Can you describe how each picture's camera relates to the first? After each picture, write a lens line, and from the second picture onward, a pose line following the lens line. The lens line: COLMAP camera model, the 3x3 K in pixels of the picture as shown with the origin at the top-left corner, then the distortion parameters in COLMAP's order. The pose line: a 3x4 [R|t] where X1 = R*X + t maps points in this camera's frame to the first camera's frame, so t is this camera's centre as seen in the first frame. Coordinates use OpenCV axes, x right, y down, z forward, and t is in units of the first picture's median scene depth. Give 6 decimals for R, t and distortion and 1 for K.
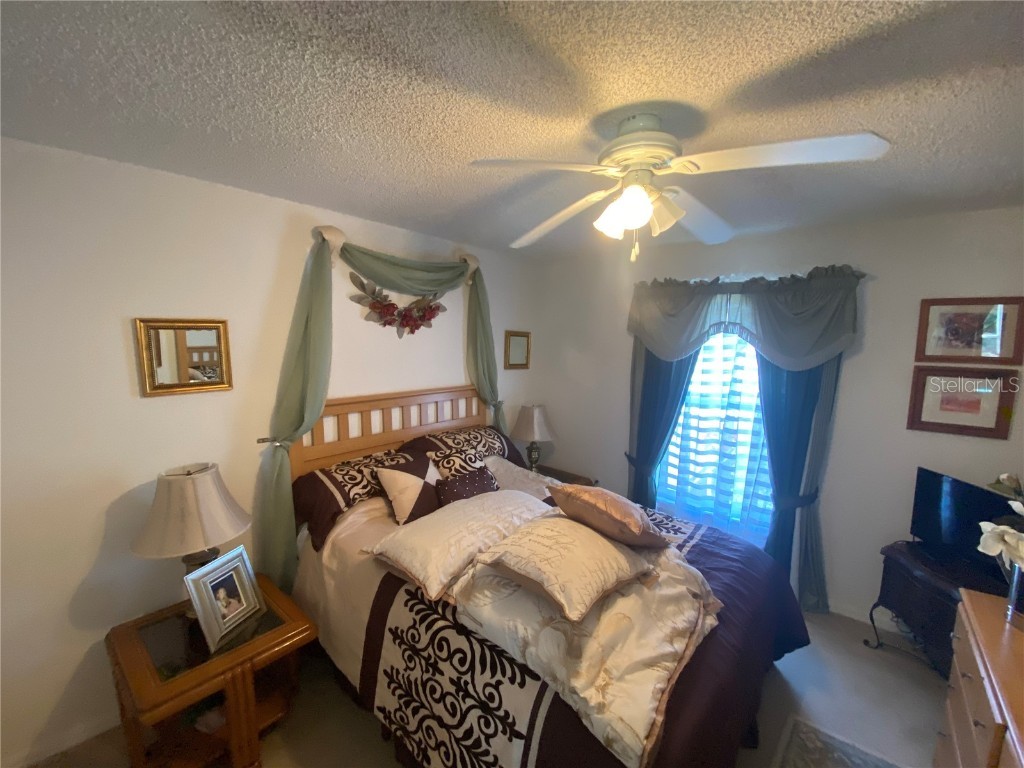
lens RADIAL K [[397.3, 0, 510.8], [0, 397.3, 386.2], [0, 0, 1]] dist [0.035895, -0.025966]
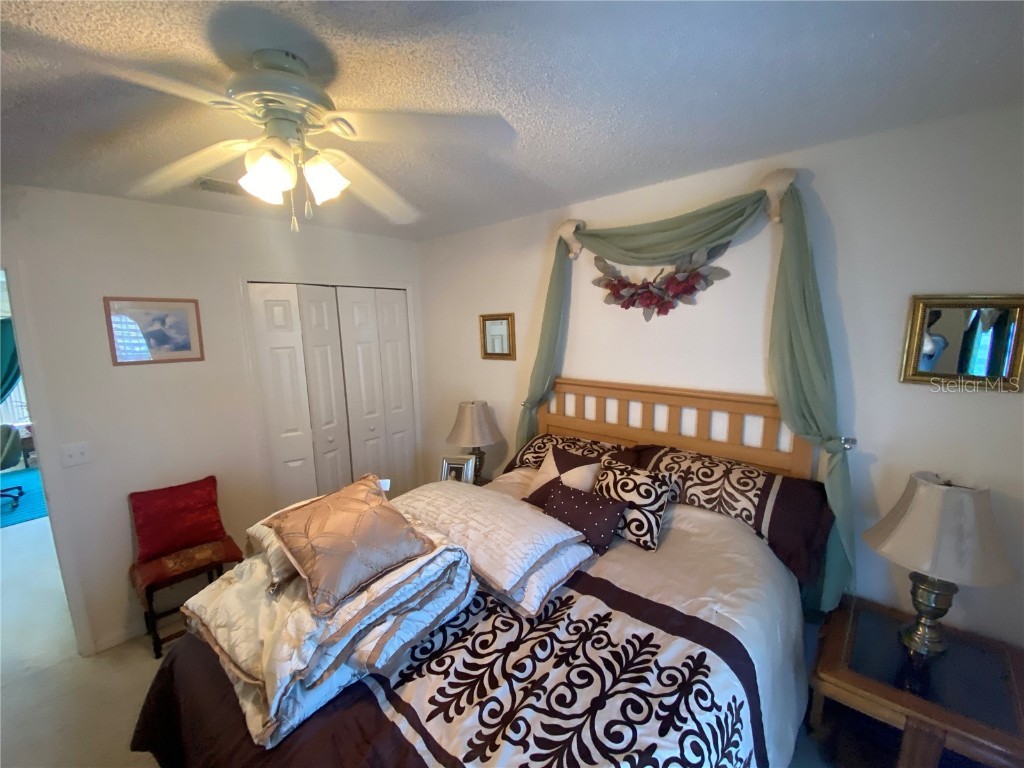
lens RADIAL K [[414.1, 0, 510.2], [0, 414.1, 385.6], [0, 0, 1]] dist [0.020979, -0.022574]
pose [[-0.029488, 0.143237, -0.989249, 0.610627], [-0.093057, 0.984988, 0.145394, -0.086724], [0.995224, 0.096344, -0.015716, 0.740890]]
